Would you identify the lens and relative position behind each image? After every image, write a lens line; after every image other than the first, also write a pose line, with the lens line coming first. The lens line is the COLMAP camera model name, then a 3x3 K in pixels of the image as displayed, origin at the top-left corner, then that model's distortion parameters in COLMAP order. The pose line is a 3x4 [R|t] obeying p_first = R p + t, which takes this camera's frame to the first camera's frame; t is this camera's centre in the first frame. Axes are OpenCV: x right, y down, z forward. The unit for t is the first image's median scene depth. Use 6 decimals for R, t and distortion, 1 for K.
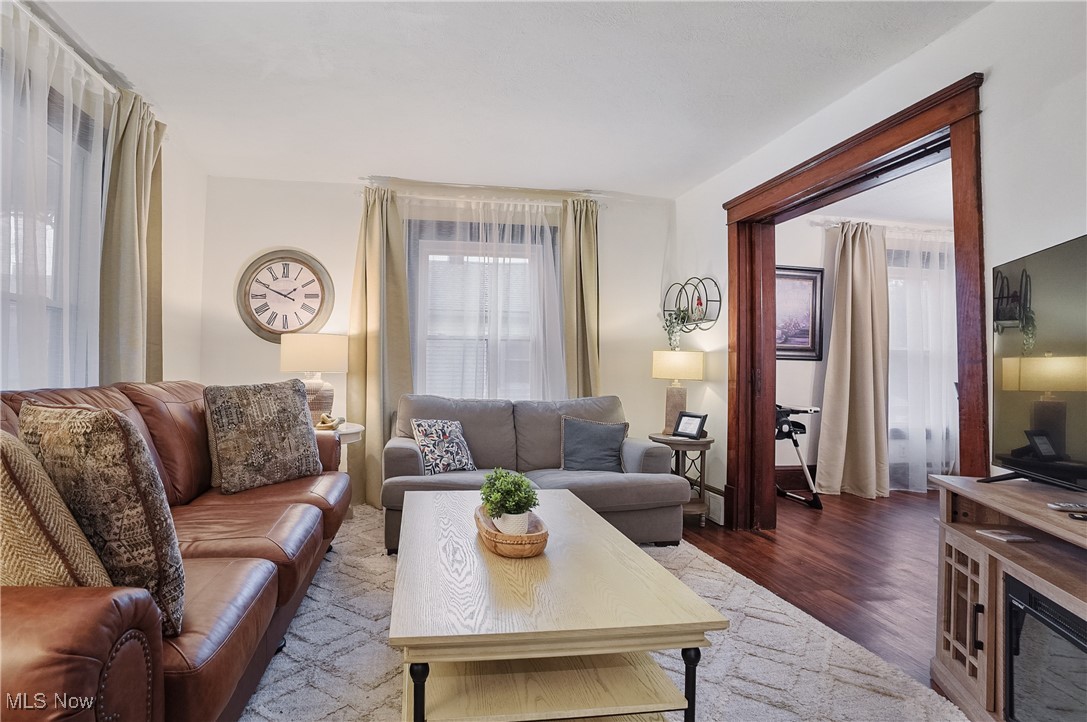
lens RADIAL K [[506.1, 0, 536.1], [0, 506.1, 360.1], [0, 0, 1]] dist [-0.071357, 0.027662]
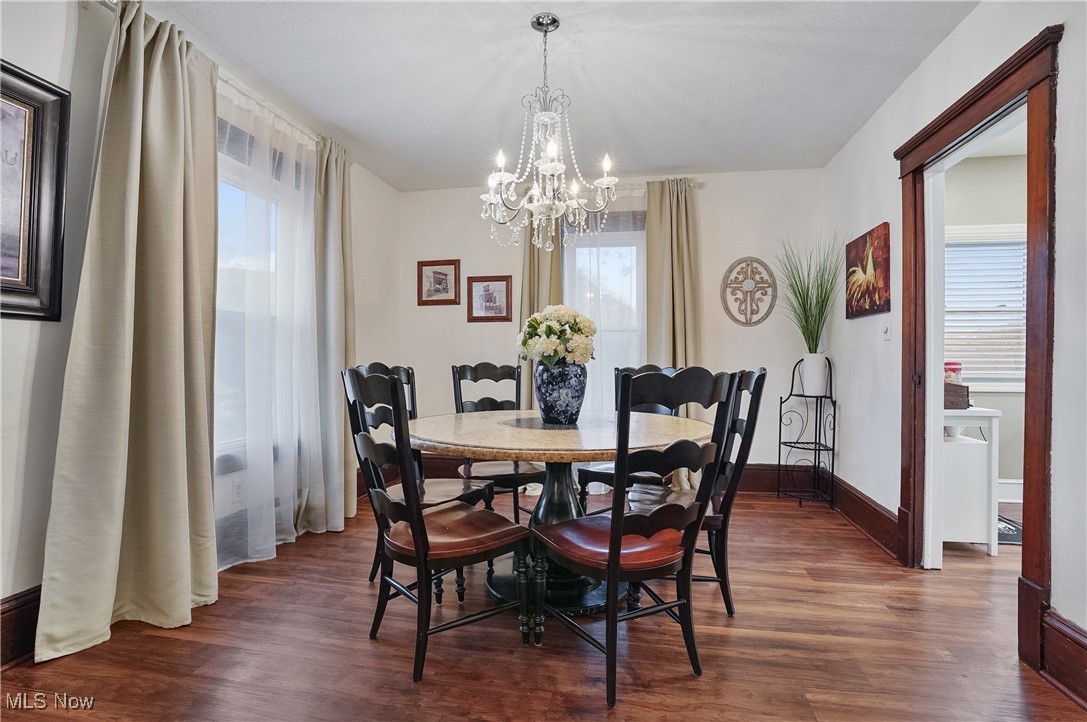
lens RADIAL K [[590.1, 0, 543.5], [0, 590.1, 361.0], [0, 0, 1]] dist [-0.026937, 0.001293]
pose [[0.412734, -0.010498, 0.910791, 0.308713], [-0.025062, 0.999424, 0.022877, 0.013543], [-0.910507, -0.032268, 0.412234, 0.444848]]
